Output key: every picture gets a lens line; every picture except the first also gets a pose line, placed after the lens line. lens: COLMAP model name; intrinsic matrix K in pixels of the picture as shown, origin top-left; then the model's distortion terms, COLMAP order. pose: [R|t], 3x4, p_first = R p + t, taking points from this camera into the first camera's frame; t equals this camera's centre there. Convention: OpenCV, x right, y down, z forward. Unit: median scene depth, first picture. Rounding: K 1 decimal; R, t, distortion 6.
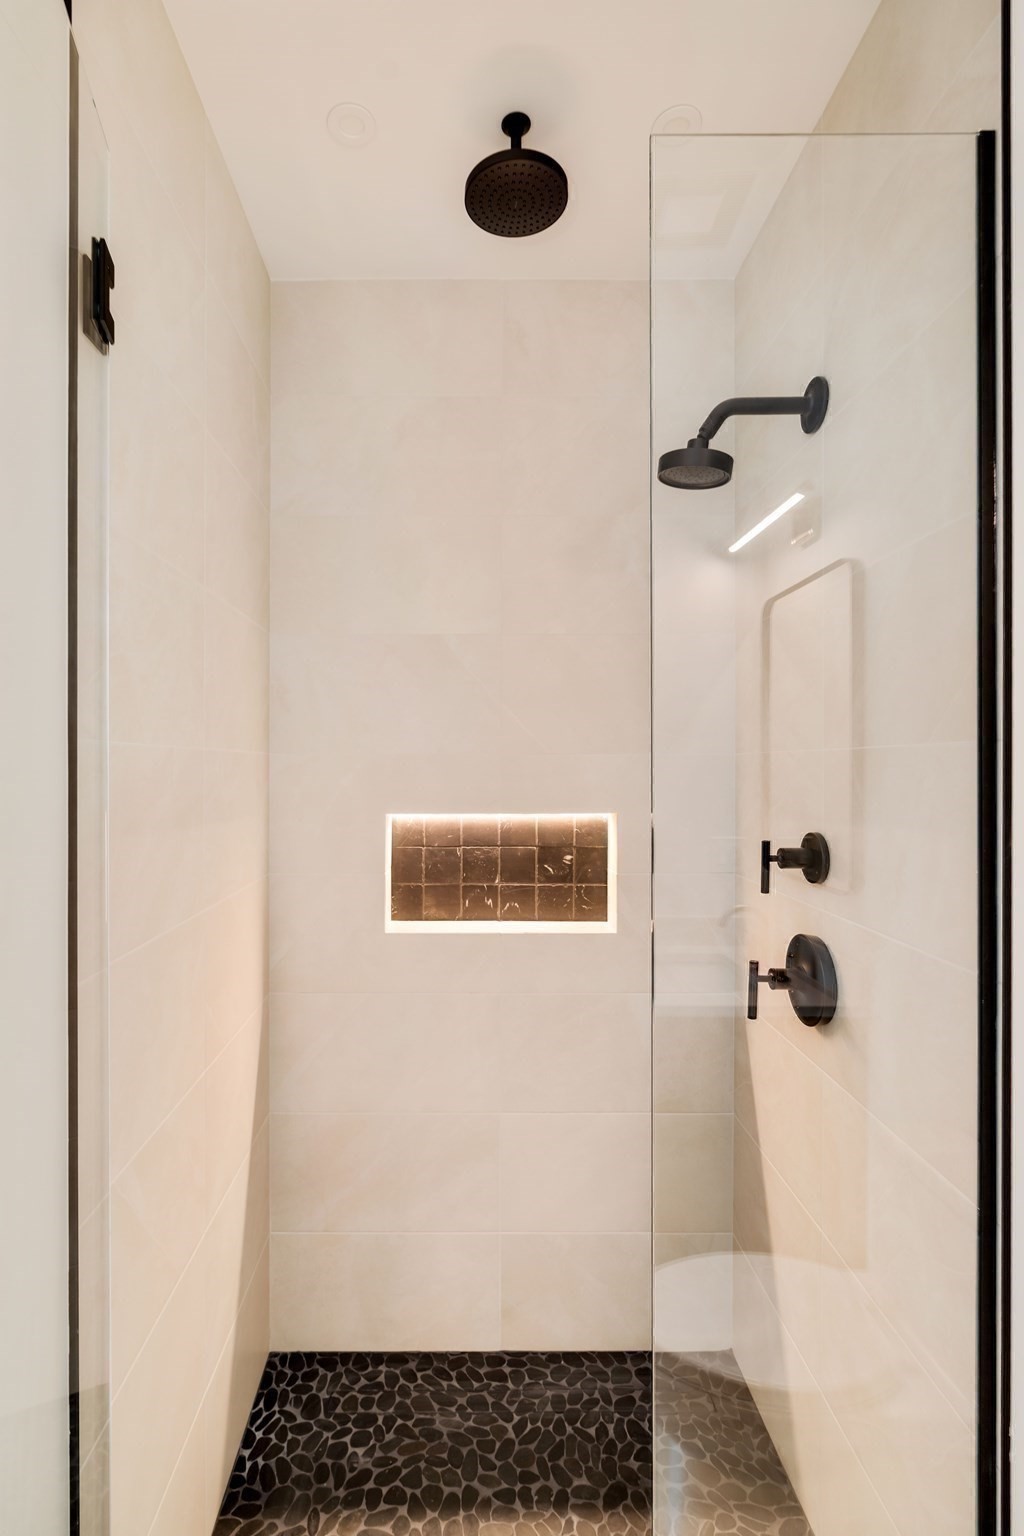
lens RADIAL K [[724.7, 0, 504.8], [0, 724.7, 755.2], [0, 0, 1]] dist [-0.011154, 0.000624]
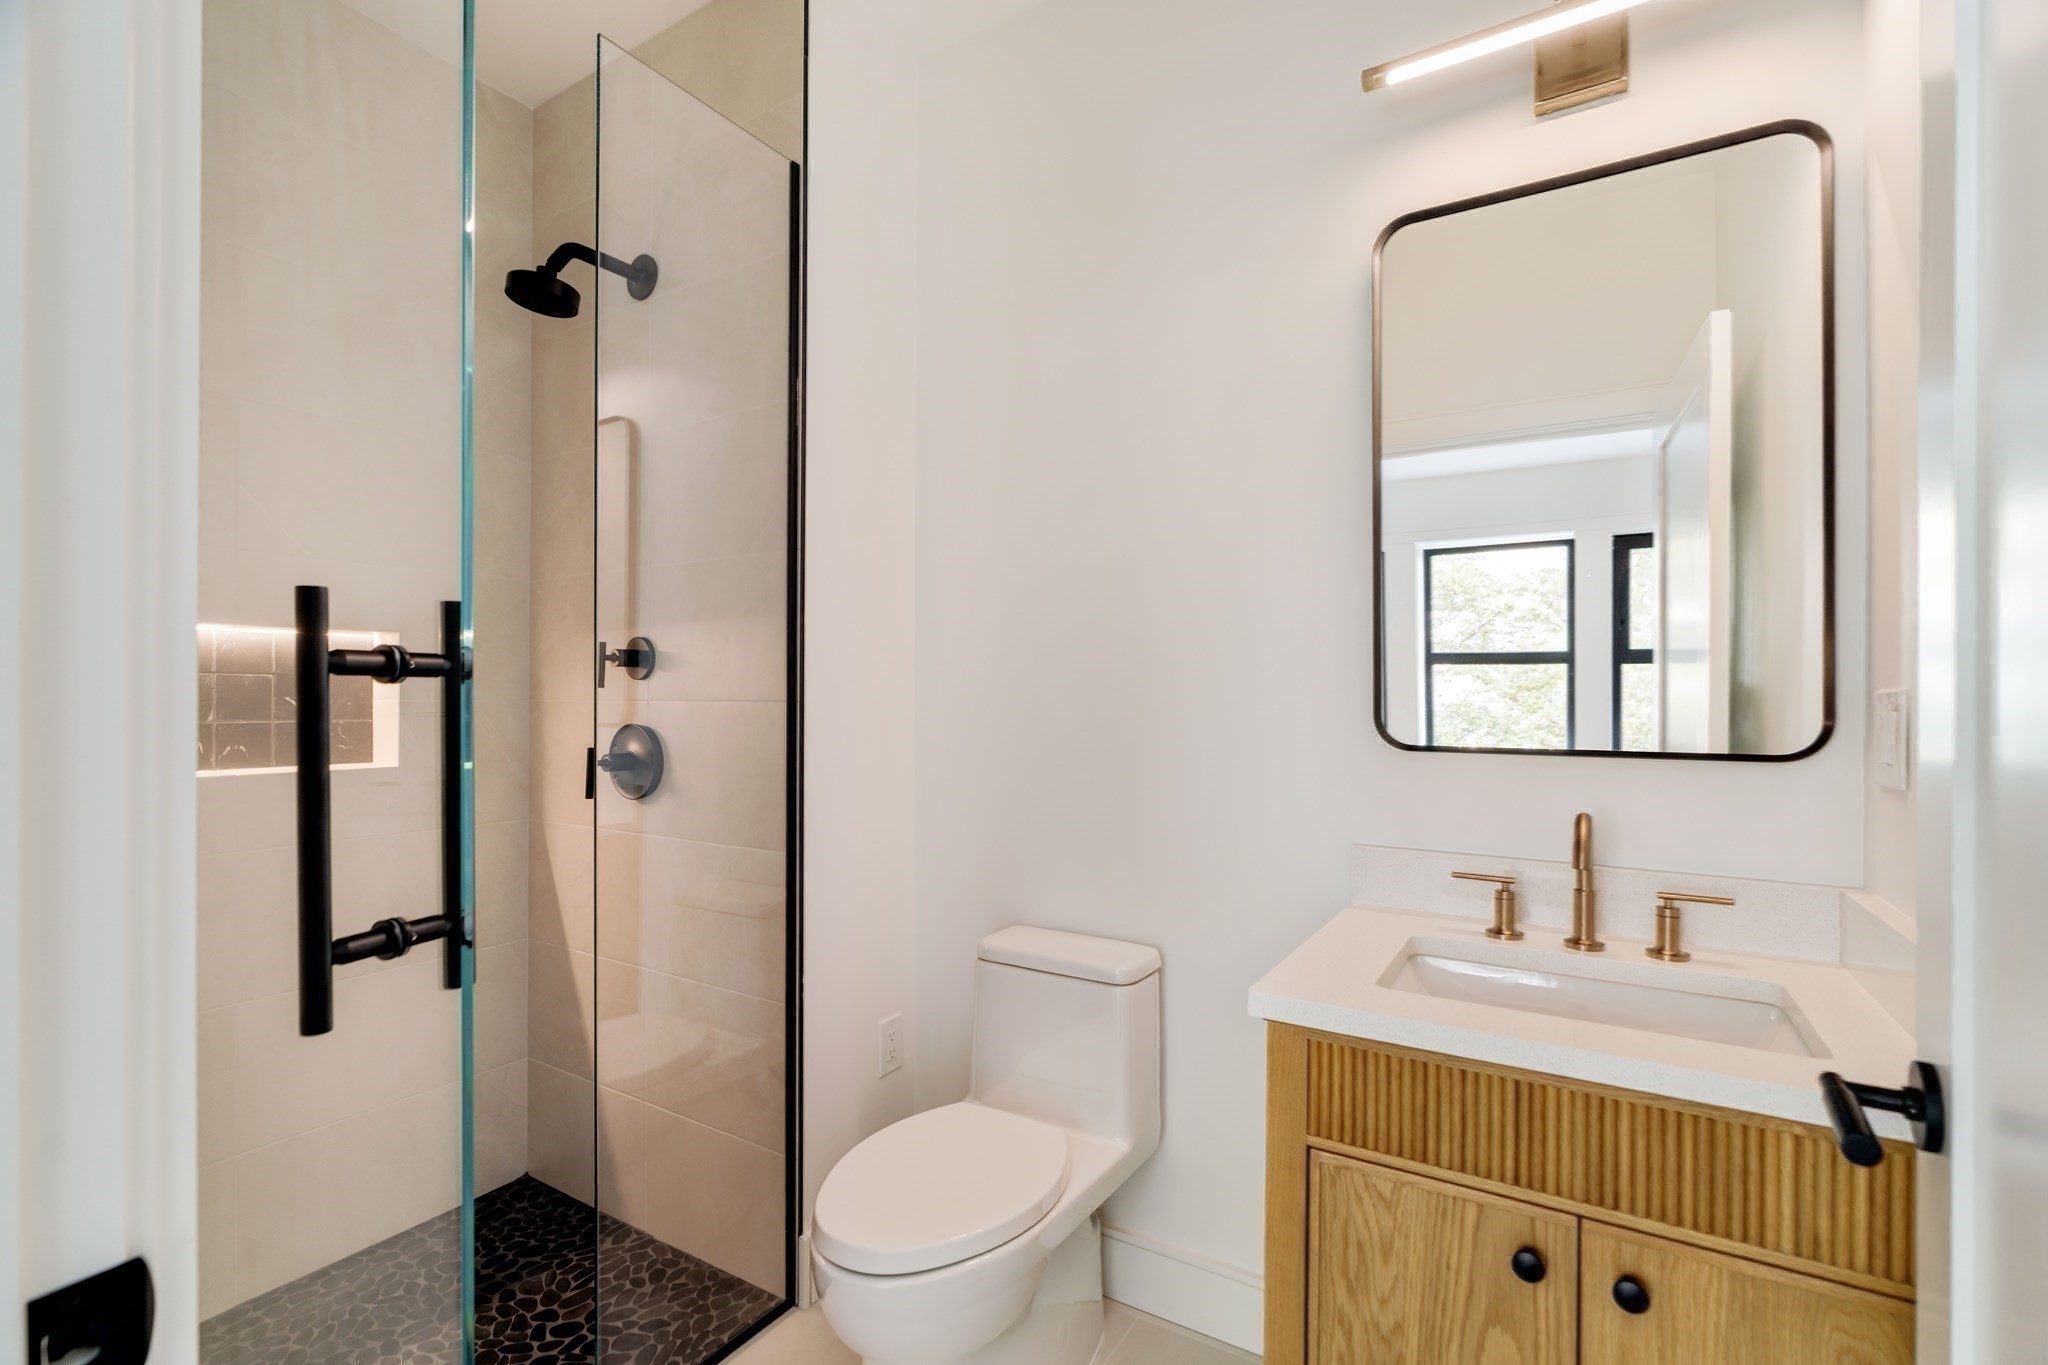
lens RADIAL K [[915.4, 0, 1017.9], [0, 915.4, 689.6], [0, 0, 1]] dist [-0.003930, -0.000498]
pose [[0.540454, 0.006232, 0.841351, -0.494229], [-0.003203, 0.999981, -0.005350, 0.198643], [-0.841368, 0.000197, 0.540463, -0.332273]]
